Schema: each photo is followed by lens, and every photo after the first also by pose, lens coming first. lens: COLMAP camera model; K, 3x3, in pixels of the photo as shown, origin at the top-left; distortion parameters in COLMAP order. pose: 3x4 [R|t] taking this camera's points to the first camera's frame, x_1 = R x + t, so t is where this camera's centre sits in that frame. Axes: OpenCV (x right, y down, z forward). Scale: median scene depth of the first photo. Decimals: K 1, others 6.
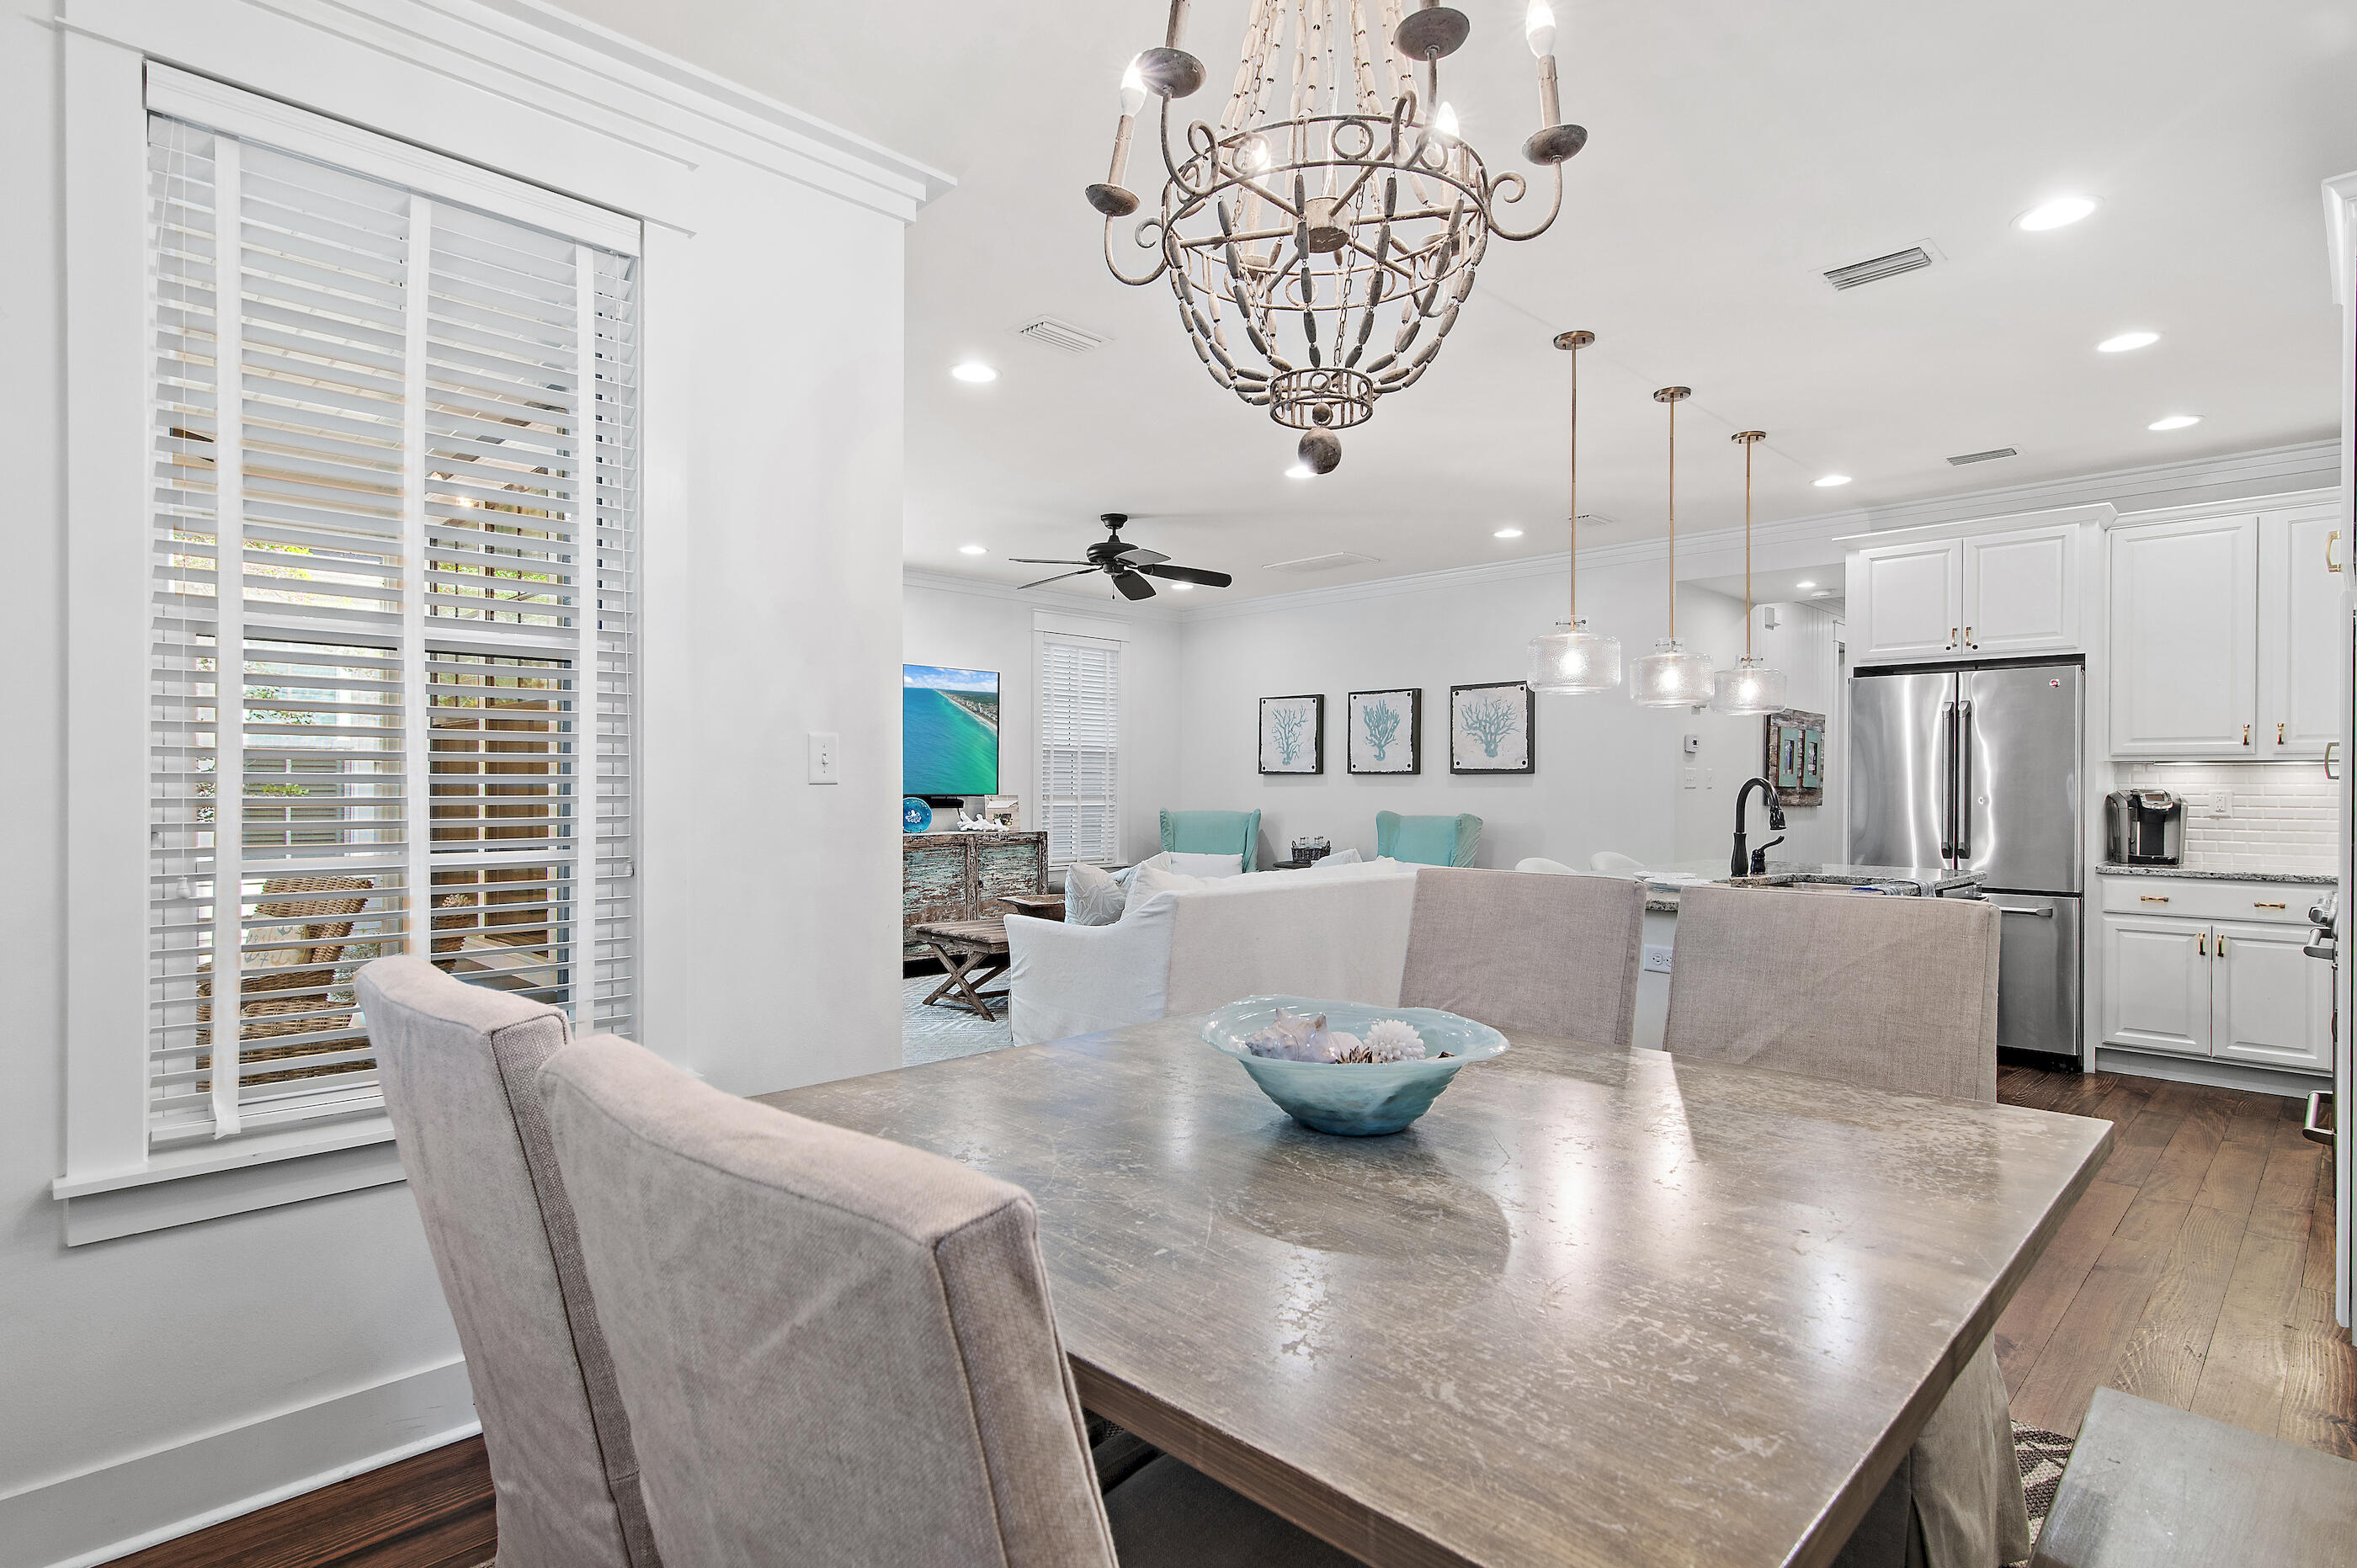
lens RADIAL K [[1159.4, 0, 1160.7], [0, 1159.4, 785.2], [0, 0, 1]] dist [0.021794, -0.005372]
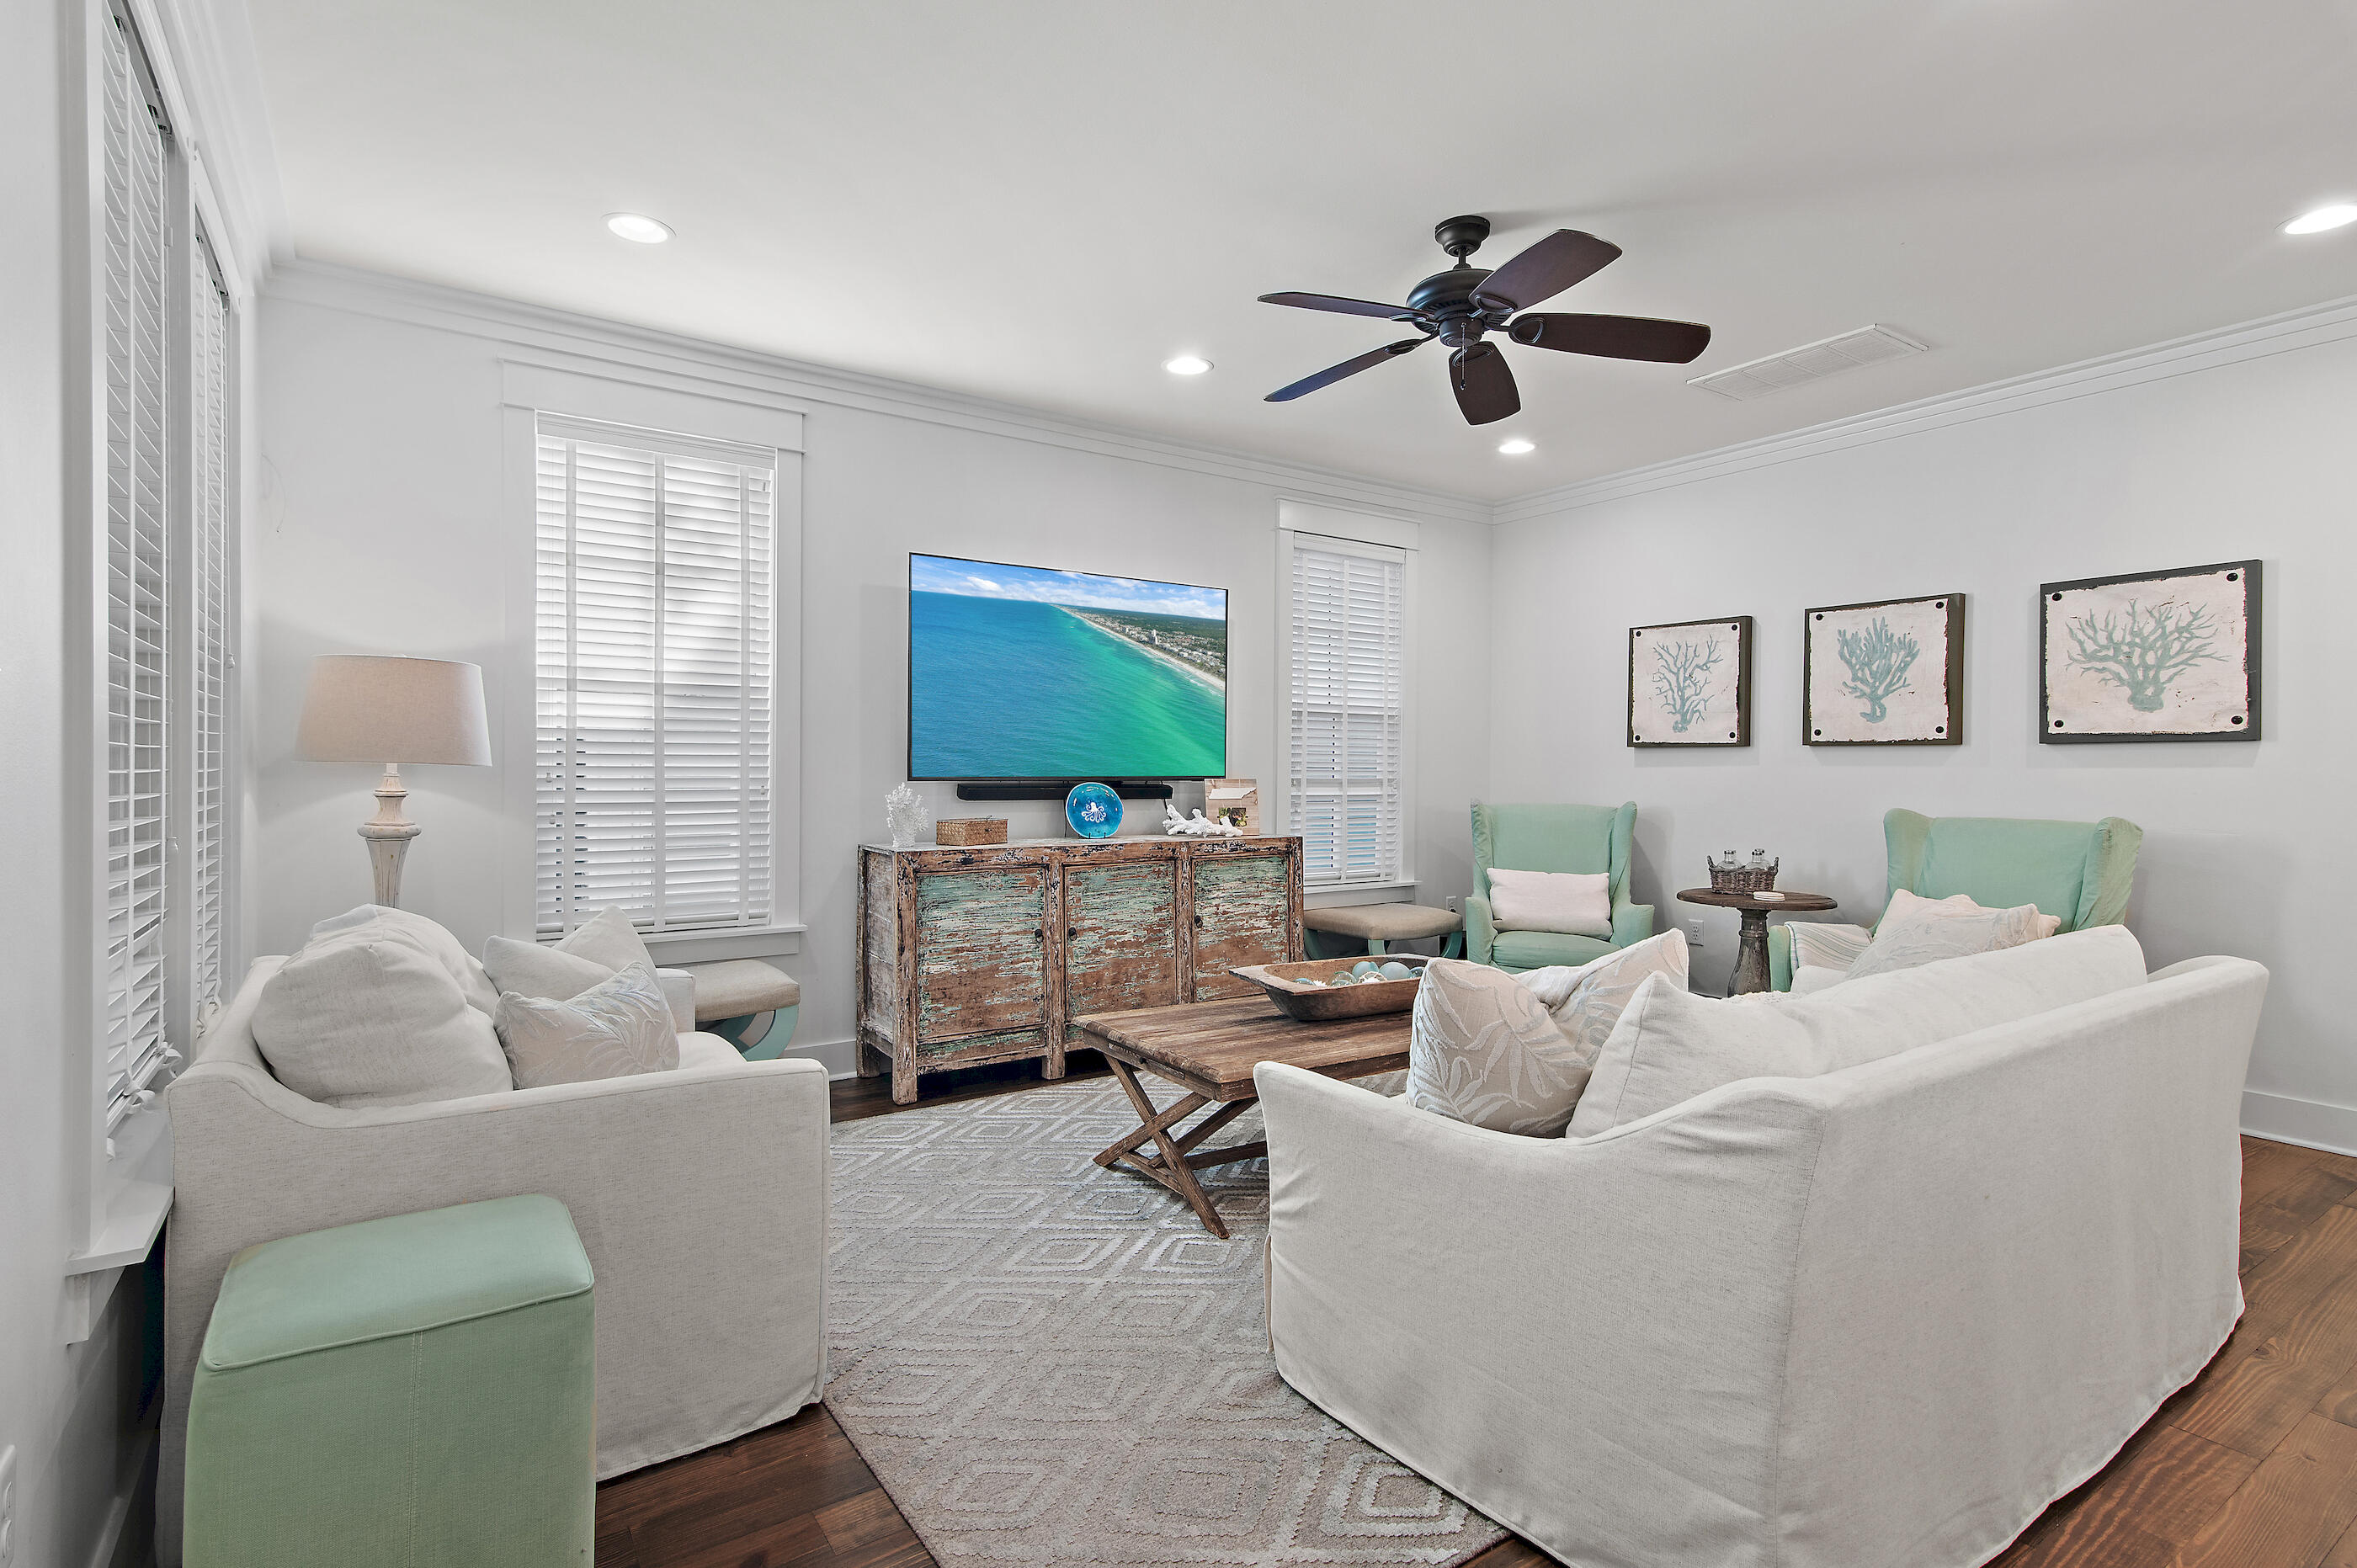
lens RADIAL K [[1159.4, 0, 1160.8], [0, 1159.4, 775.0], [0, 0, 1]] dist [0.021794, -0.005372]
pose [[0.982713, 0.002383, -0.185118, -0.058125], [-0.001283, 0.999981, 0.006063, 0.002511], [0.185129, -0.005720, 0.982698, 0.372249]]
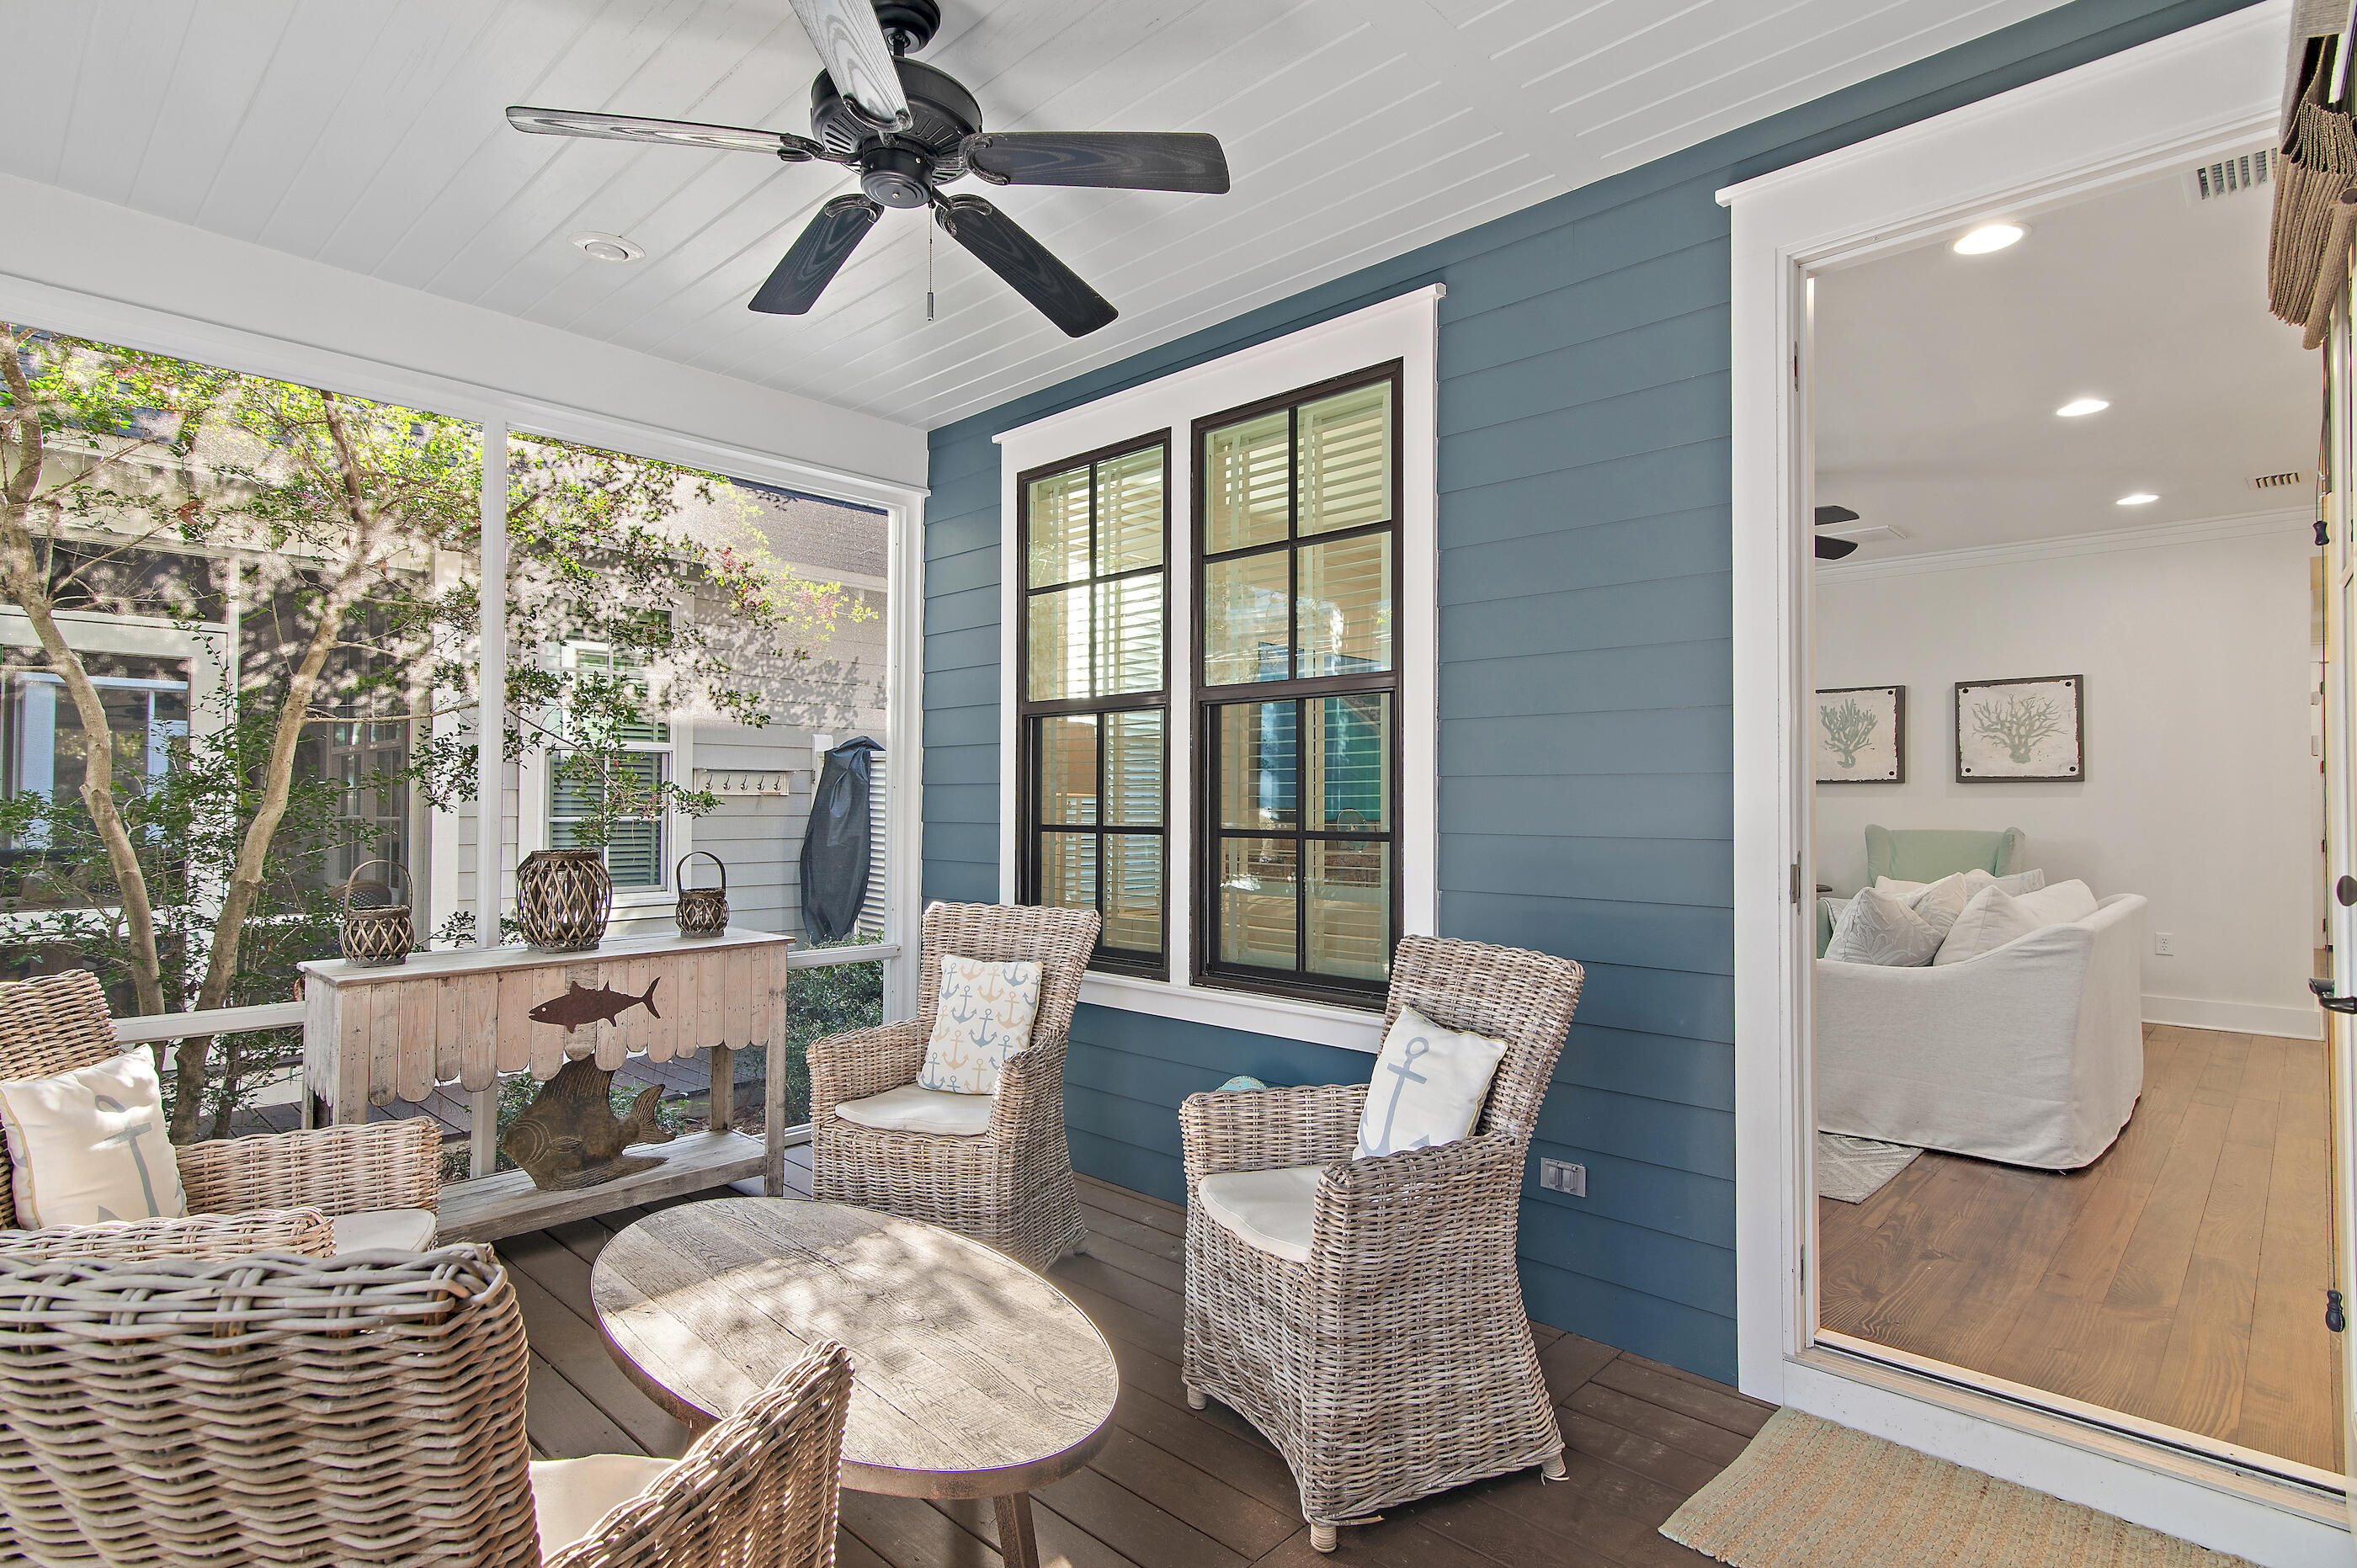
lens RADIAL K [[1159.4, 0, 1196.8], [0, 1159.4, 787.0], [0, 0, 1]] dist [0.021794, -0.005372]
pose [[0.999785, 0.001644, 0.020676, -0.340902], [-0.001377, 0.999915, -0.012928, 0.006000], [-0.020695, 0.012897, 0.999703, 0.127840]]
